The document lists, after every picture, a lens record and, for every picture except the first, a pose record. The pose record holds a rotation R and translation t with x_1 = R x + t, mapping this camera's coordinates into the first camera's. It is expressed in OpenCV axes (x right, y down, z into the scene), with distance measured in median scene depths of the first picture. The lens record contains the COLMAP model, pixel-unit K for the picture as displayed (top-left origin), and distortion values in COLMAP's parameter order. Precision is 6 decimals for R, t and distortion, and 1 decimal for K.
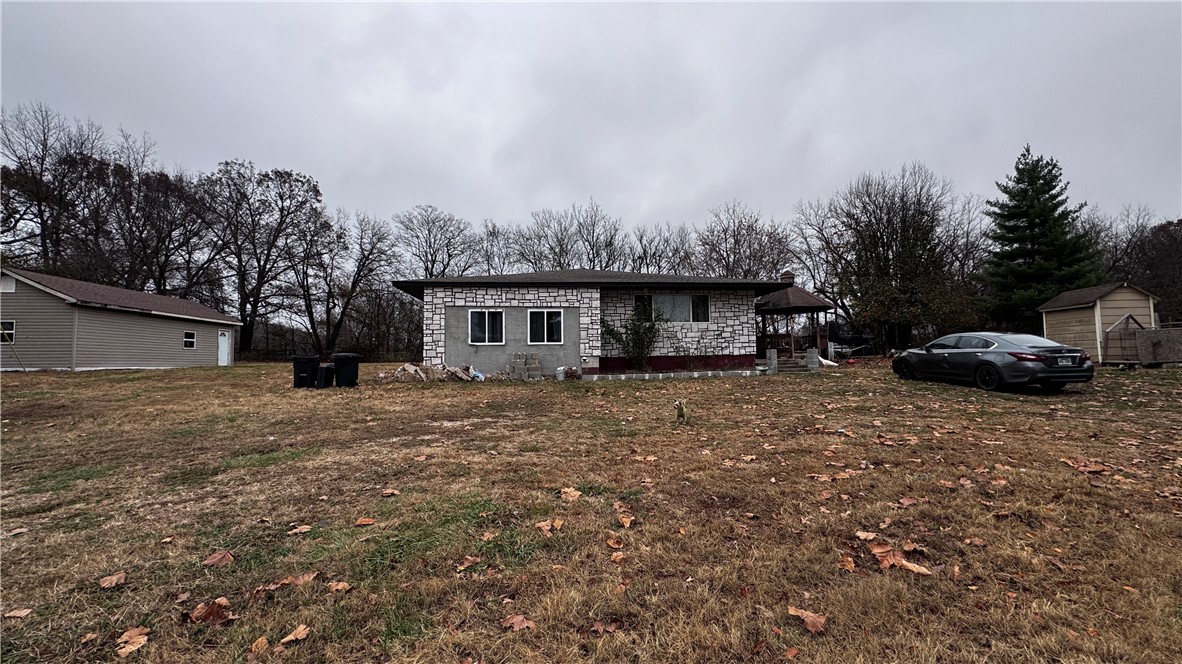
lens RADIAL K [[470.2, 0, 589.6], [0, 470.2, 335.0], [0, 0, 1]] dist [-0.003614, 0.001225]
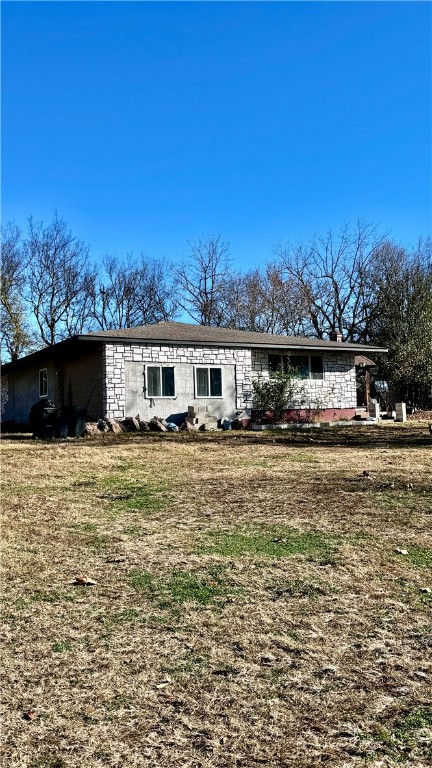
lens RADIAL K [[700.0, 0, 214.3], [0, 700.0, 381.5], [0, 0, 1]] dist [0.031745, 0.000000]
pose [[0.910342, 0.012509, 0.413668, -0.751012], [-0.004650, 0.999789, -0.020000, 0.013448], [-0.413831, 0.016283, 0.910208, -0.475214]]
